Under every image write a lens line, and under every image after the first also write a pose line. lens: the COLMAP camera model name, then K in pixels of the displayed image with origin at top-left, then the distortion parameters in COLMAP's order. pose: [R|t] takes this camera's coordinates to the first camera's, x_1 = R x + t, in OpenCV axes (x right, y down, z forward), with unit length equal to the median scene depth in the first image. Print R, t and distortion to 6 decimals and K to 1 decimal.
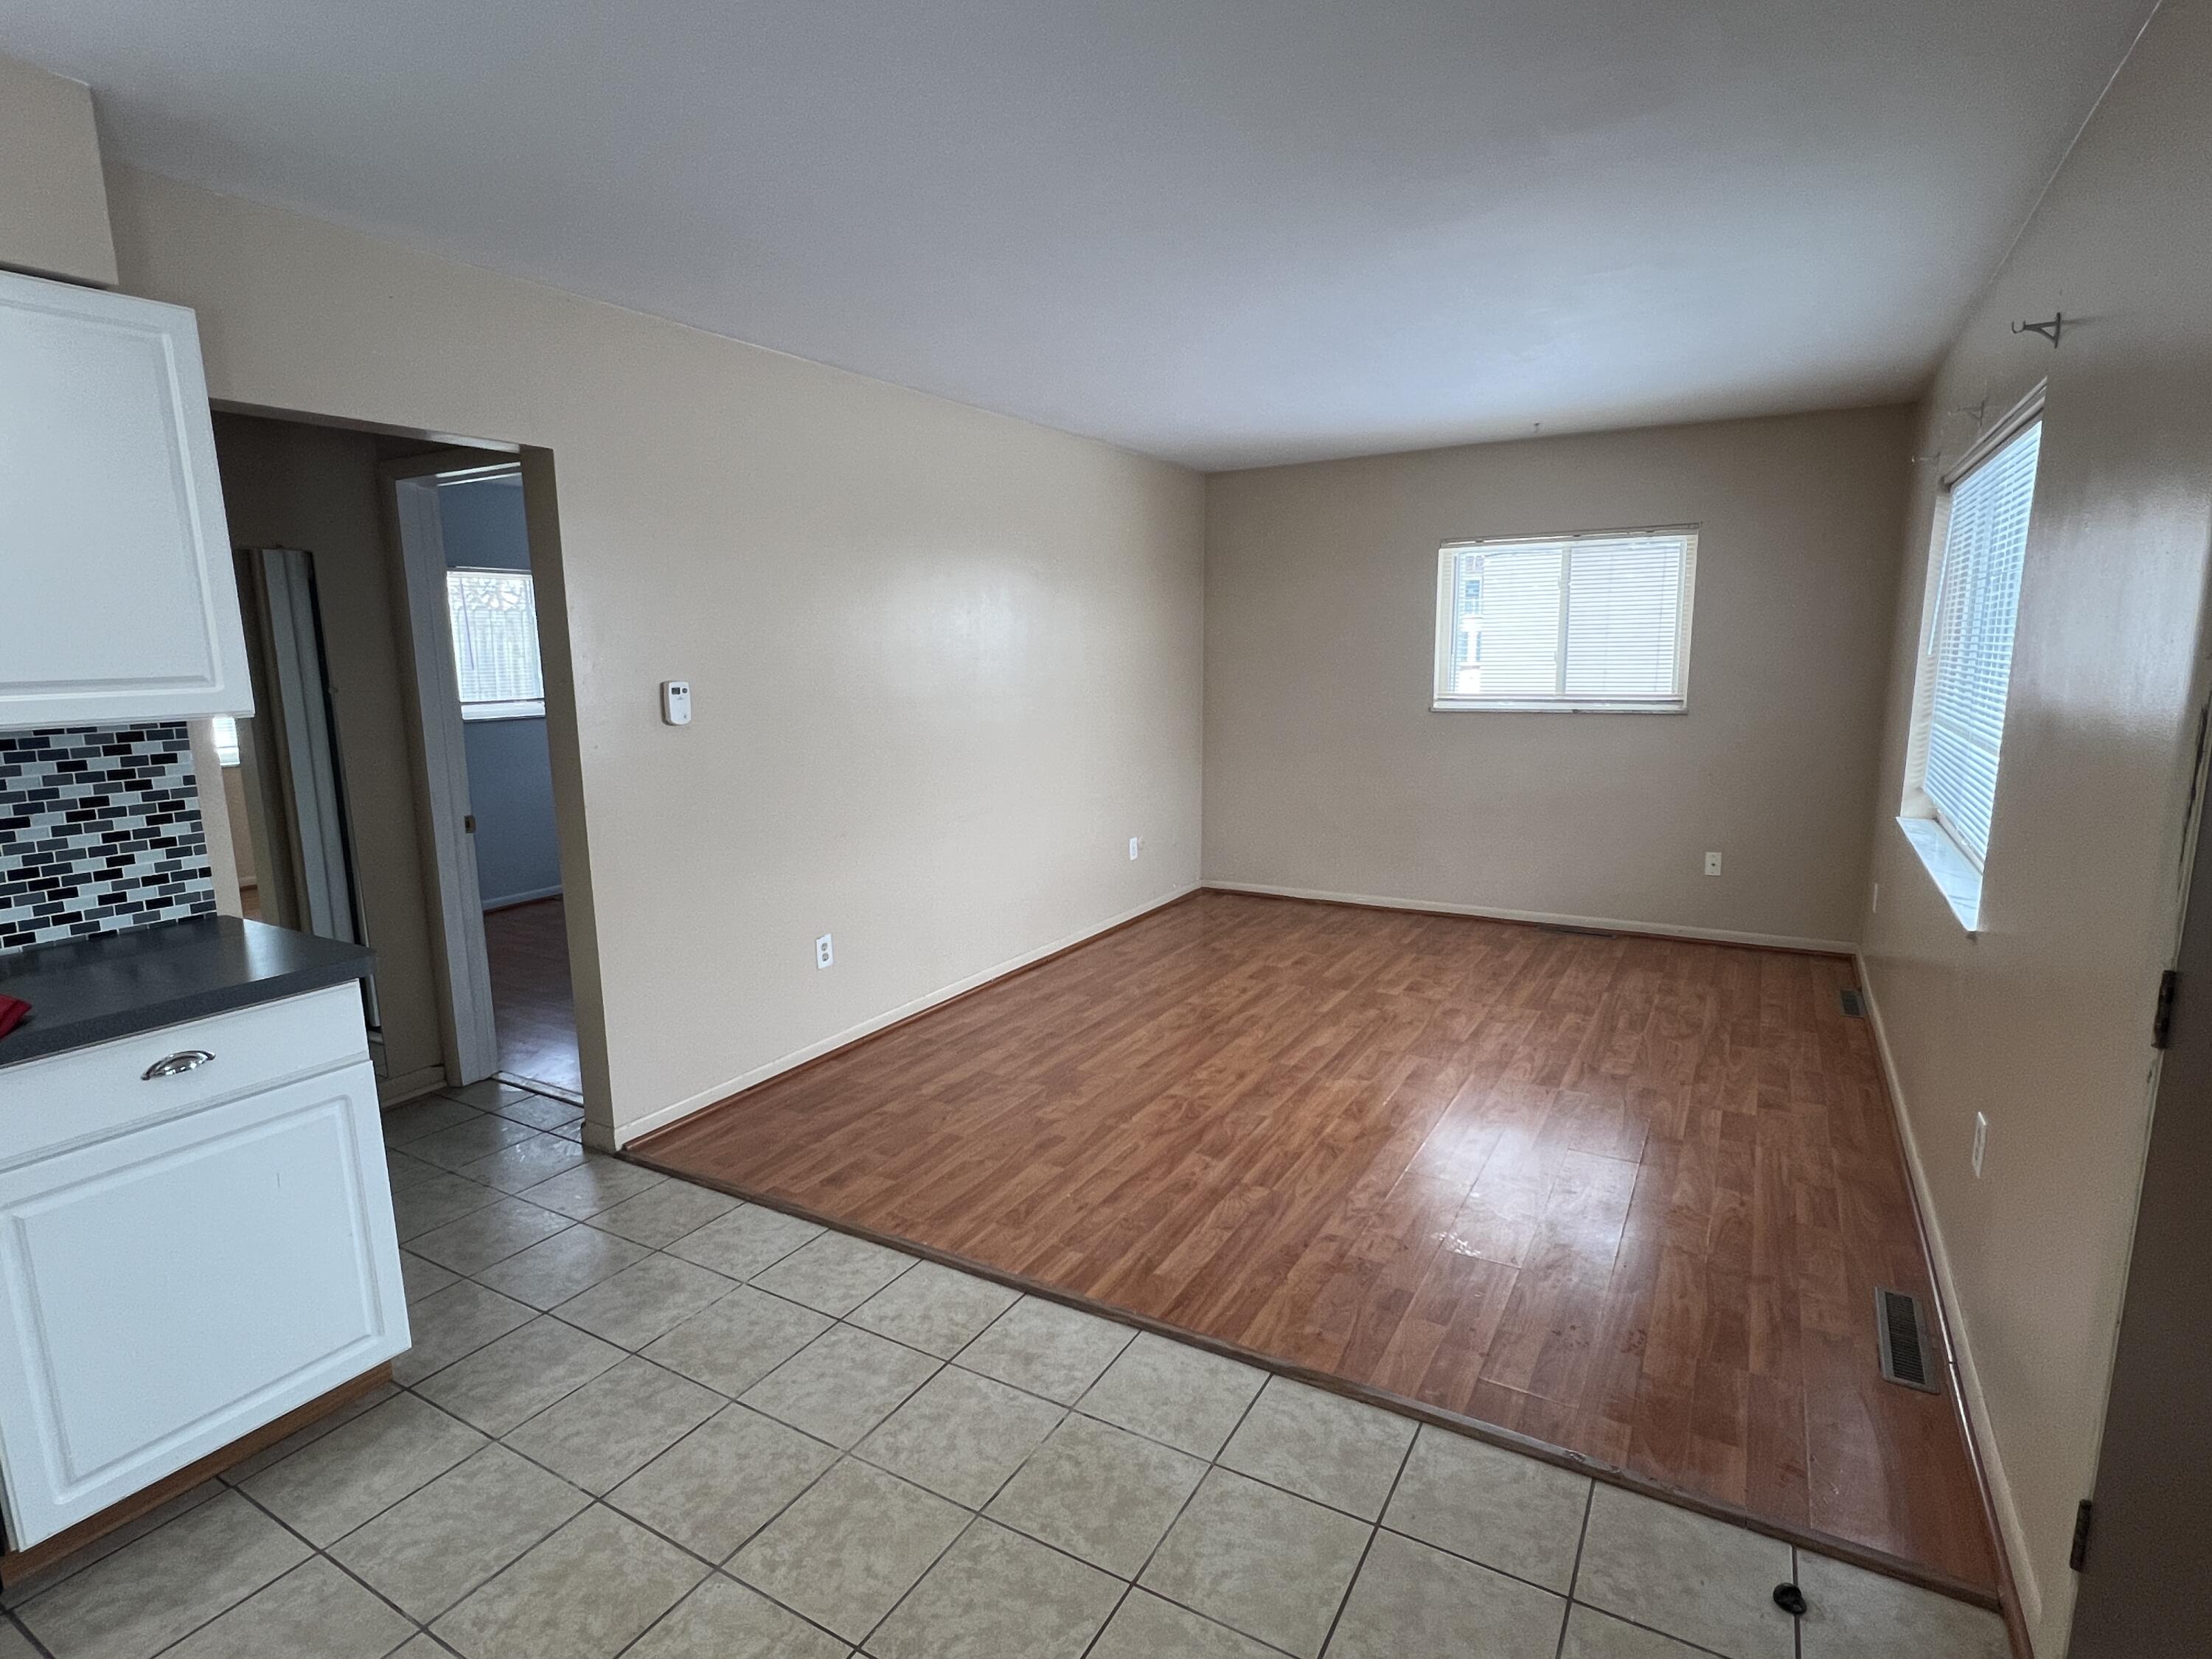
lens RADIAL K [[1118.5, 0, 1103.0], [0, 1118.5, 839.0], [0, 0, 1]] dist [-0.002444, -0.000139]
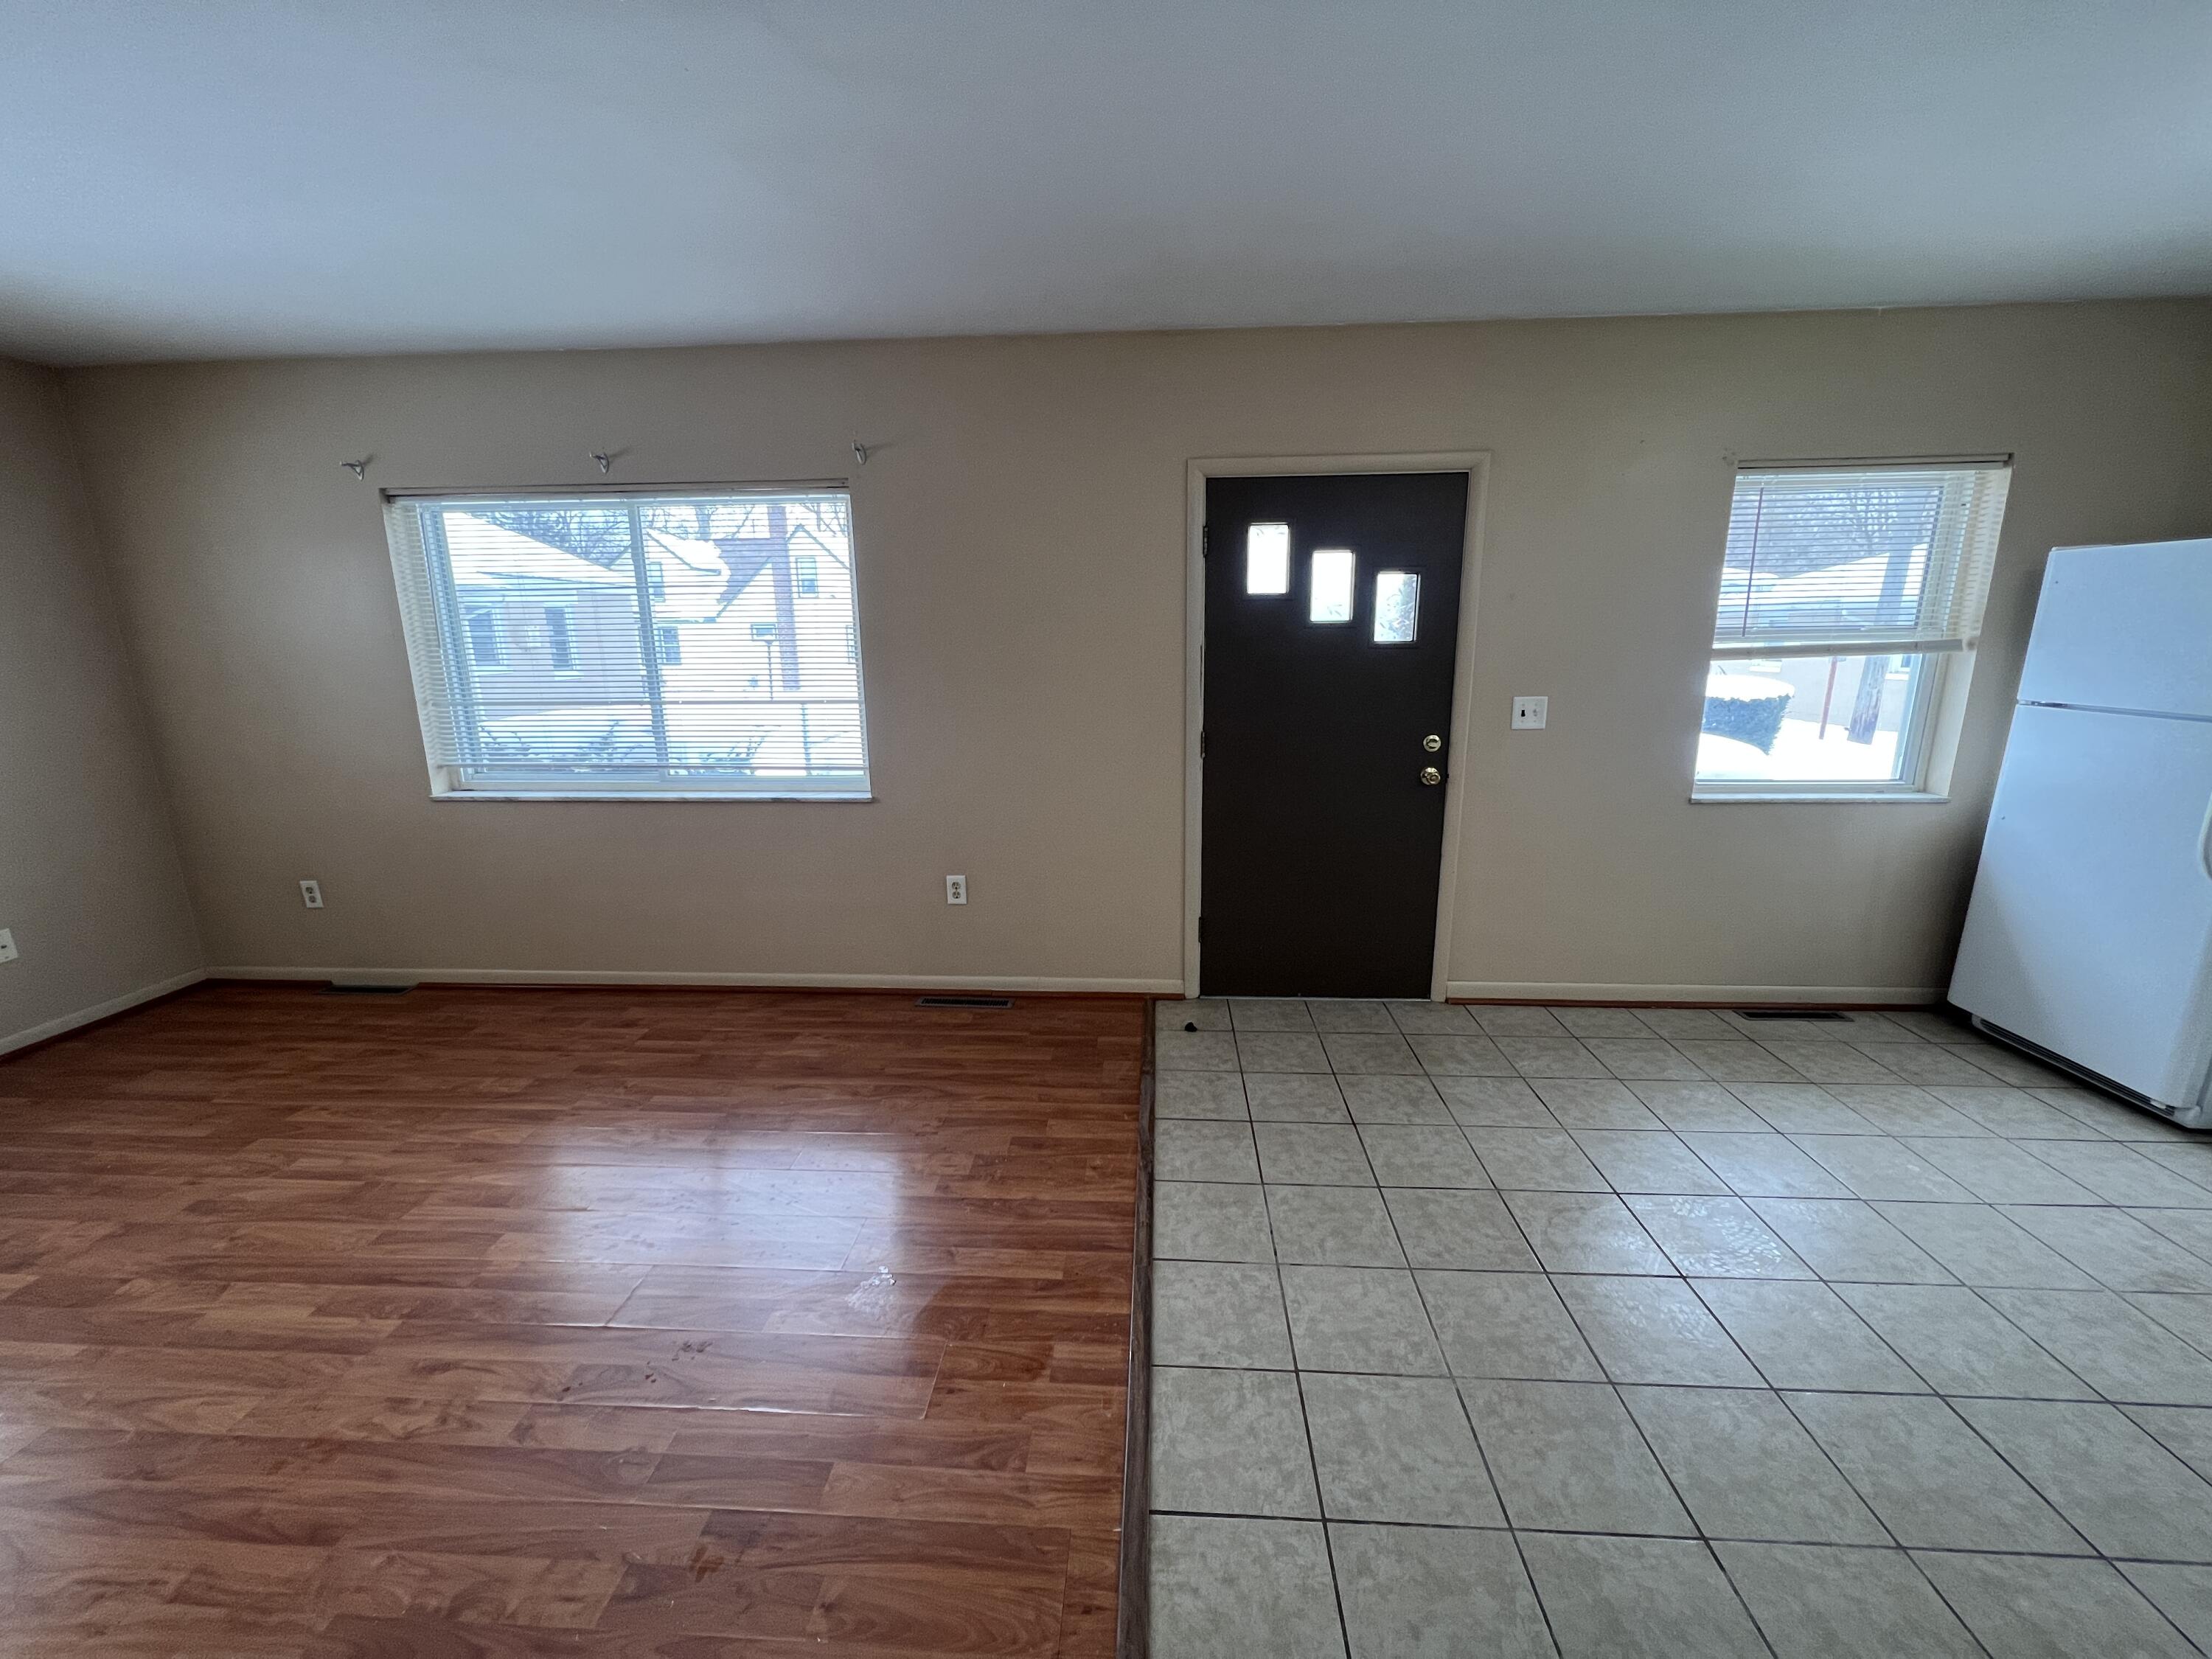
lens RADIAL K [[884.3, 0, 1106.5], [0, 884.3, 831.7], [0, 0, 1]] dist [-0.000072, -0.000011]
pose [[-0.451615, -0.178642, 0.874146, -0.636936], [0.169364, 0.944772, 0.280575, -0.202804], [-0.875991, 0.274761, -0.396417, 1.305173]]
